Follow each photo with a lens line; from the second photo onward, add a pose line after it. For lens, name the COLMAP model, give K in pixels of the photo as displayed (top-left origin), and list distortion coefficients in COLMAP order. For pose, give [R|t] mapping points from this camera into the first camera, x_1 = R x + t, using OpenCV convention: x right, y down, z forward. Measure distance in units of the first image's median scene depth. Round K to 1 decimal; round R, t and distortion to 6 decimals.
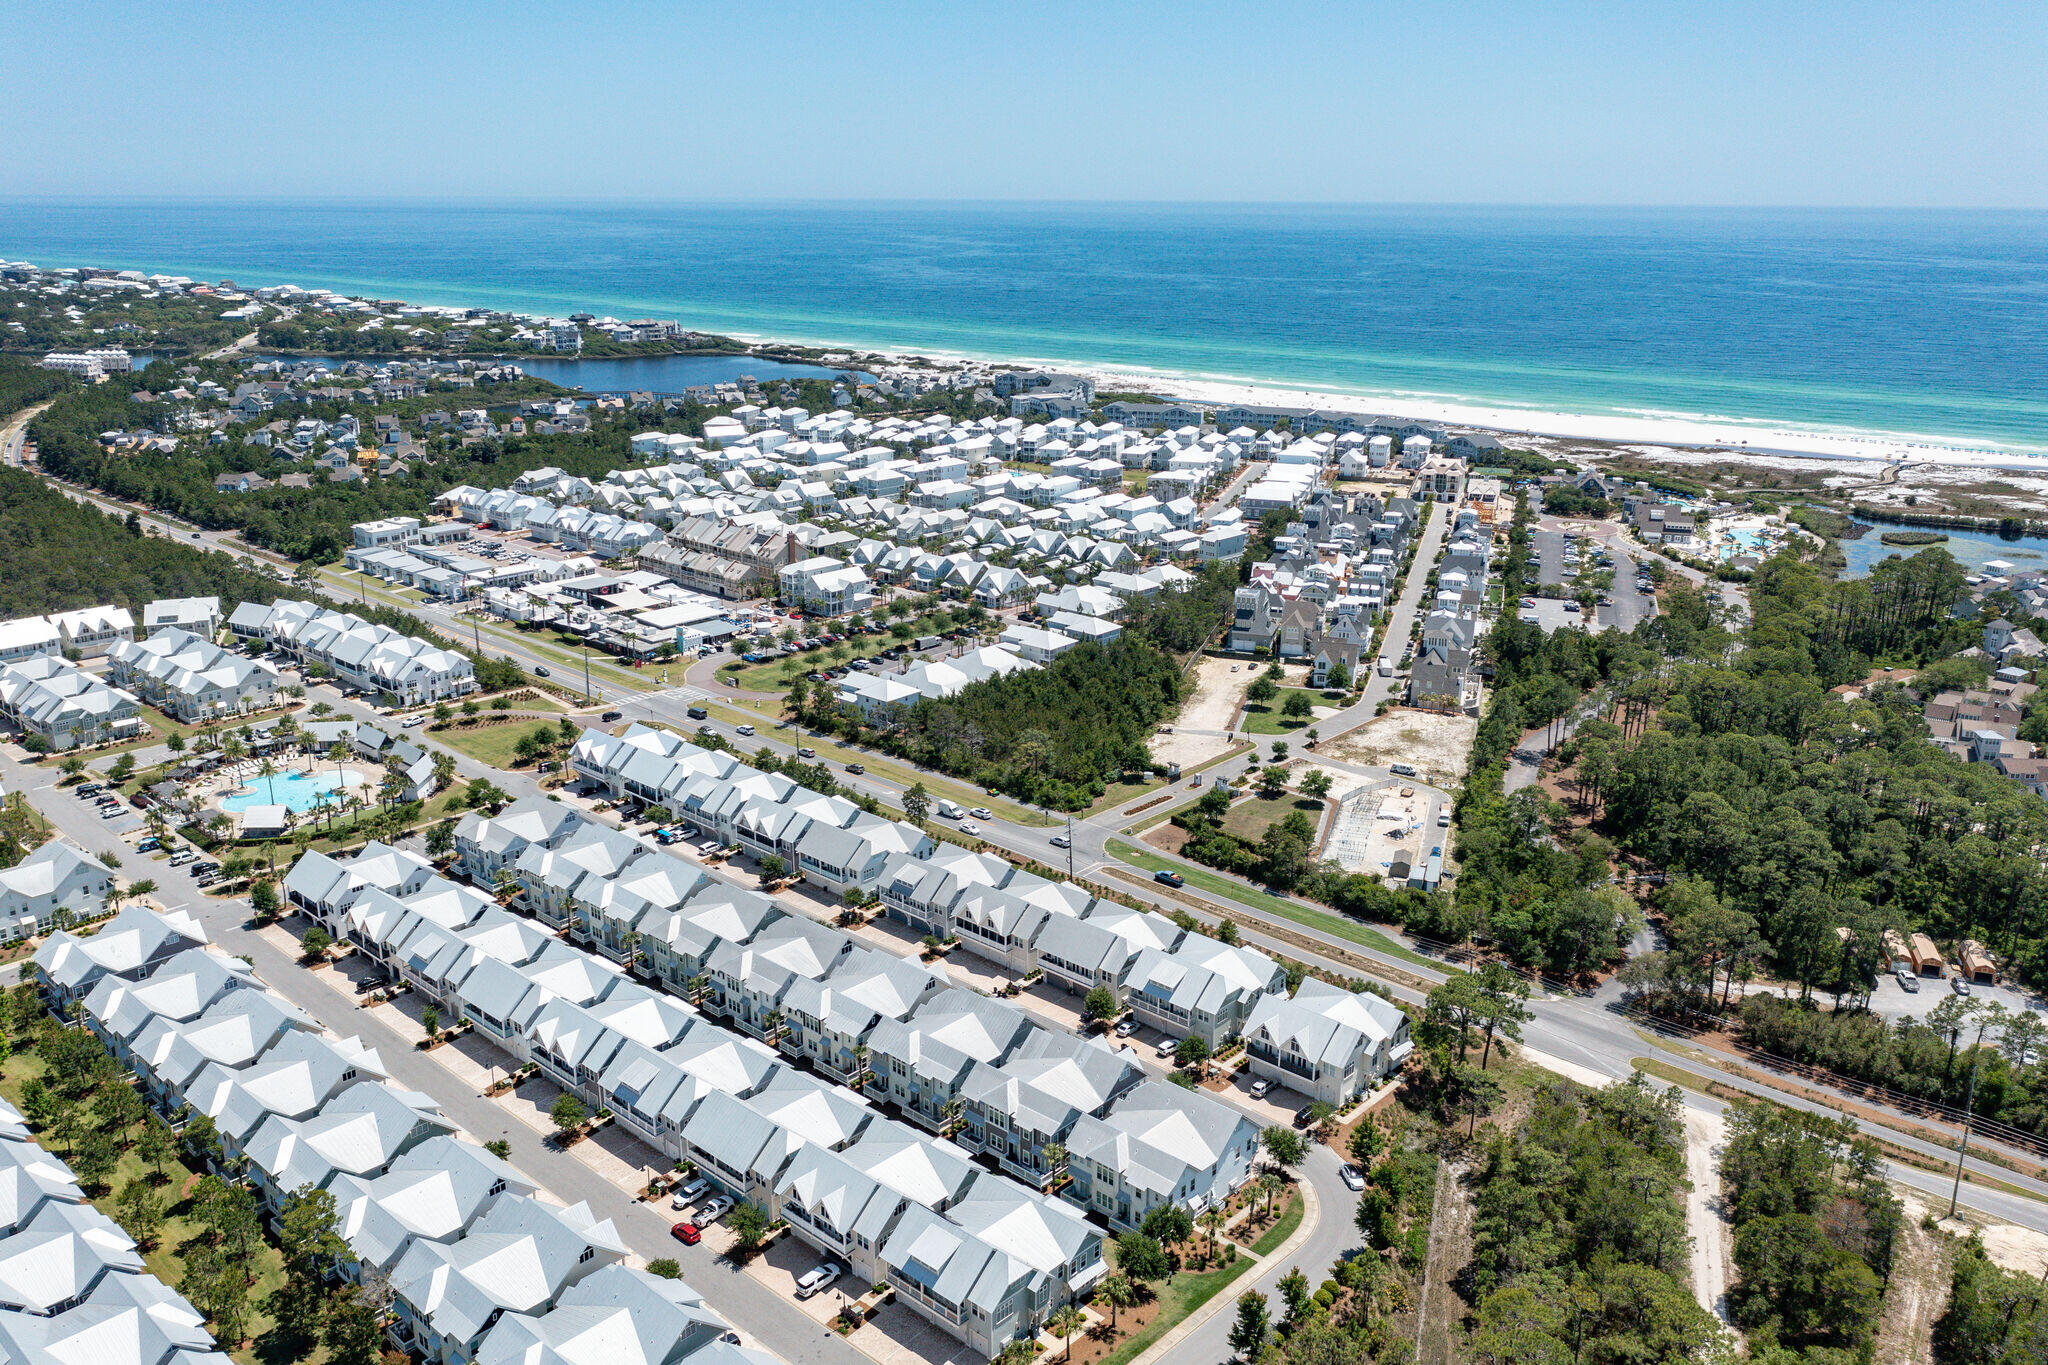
lens RADIAL K [[1563.7, 0, 1024.6], [0, 1563.7, 684.0], [0, 0, 1]] dist [-0.000458, -0.014071]
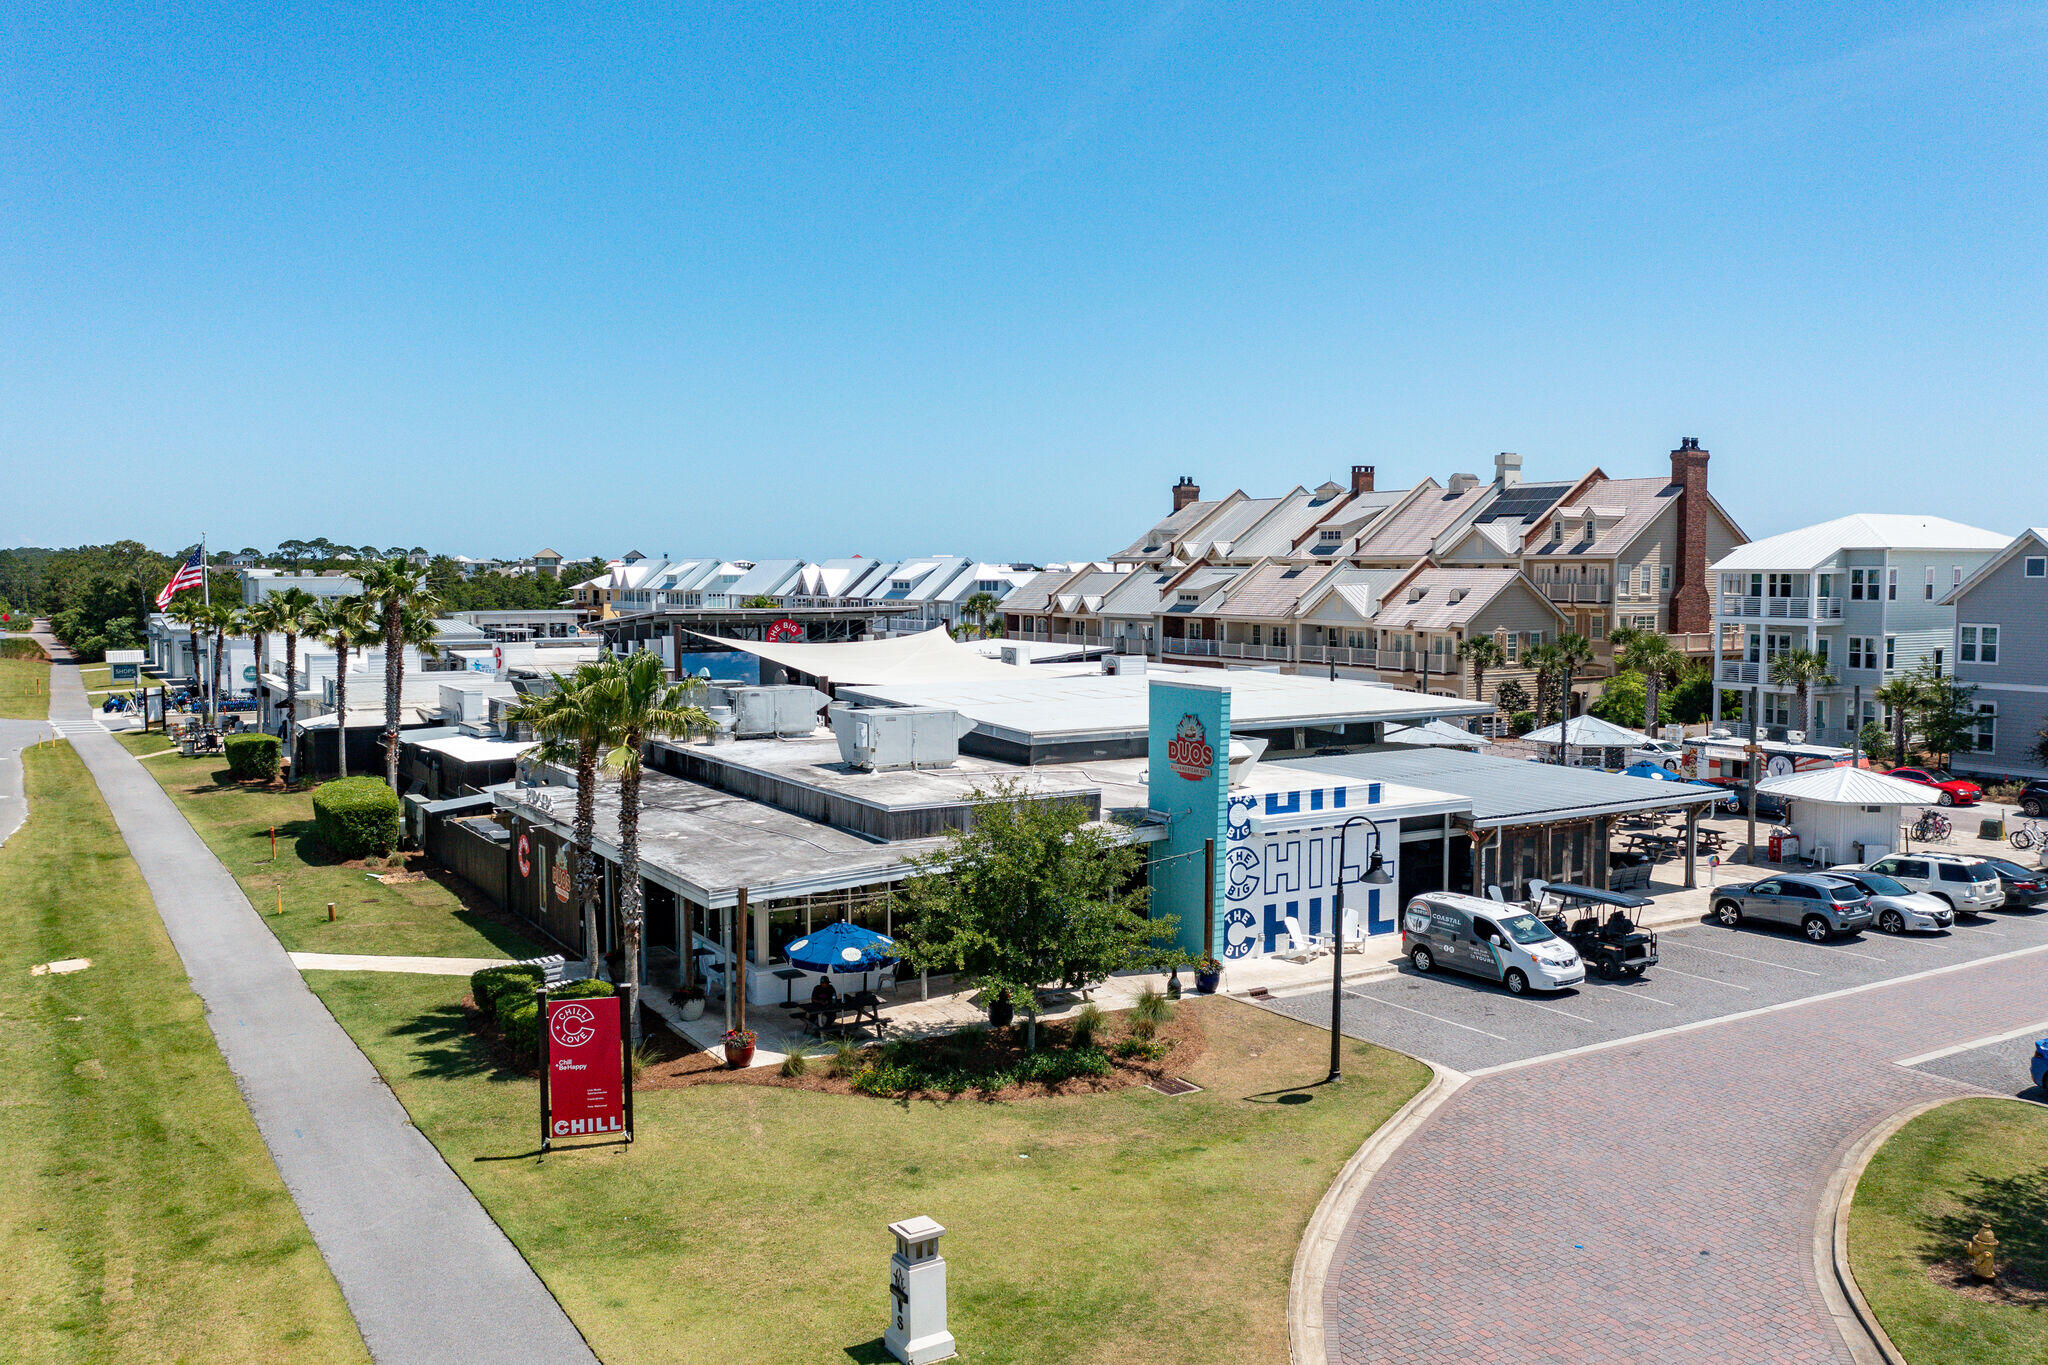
lens RADIAL K [[1563.7, 0, 1023.3], [0, 1563.7, 683.3], [0, 0, 1]] dist [-0.000458, -0.014071]
pose [[0.967400, 0.014532, -0.252836, -0.208101], [-0.069187, 0.975540, -0.208652, -0.016487], [0.243620, 0.219343, 0.944742, 0.917800]]
